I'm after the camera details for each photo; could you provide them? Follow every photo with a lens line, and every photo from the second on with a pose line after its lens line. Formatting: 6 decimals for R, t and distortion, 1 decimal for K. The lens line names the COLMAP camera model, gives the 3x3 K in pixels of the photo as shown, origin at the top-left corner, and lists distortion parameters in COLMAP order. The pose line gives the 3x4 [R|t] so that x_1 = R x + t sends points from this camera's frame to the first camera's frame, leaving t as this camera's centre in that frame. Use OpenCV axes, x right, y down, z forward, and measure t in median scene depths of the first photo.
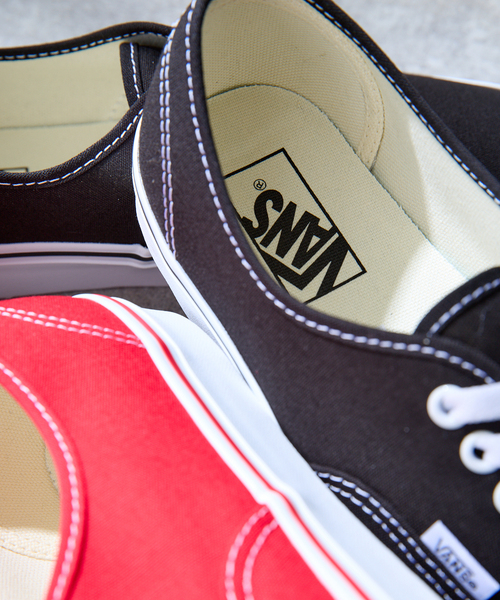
lens RADIAL K [[1221.8, 0, 250.0], [0, 1221.8, 300.0], [0, 0, 1]] dist [0.025285, 0.263044]
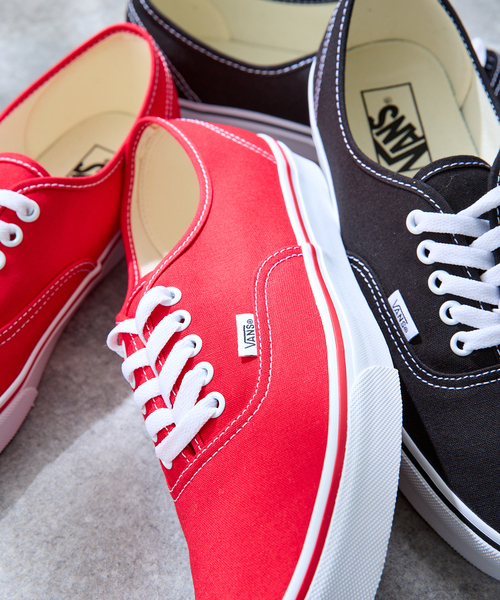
lens RADIAL K [[1247.5, 0, 250.0], [0, 1247.5, 300.0], [0, 0, 1]] dist [-0.069700, -0.146404]
pose [[0.922370, 0.265356, -0.280747, 0.421333], [-0.273400, 0.961839, 0.010880, 0.214547], [0.272920, 0.066721, 0.959720, -0.669482]]
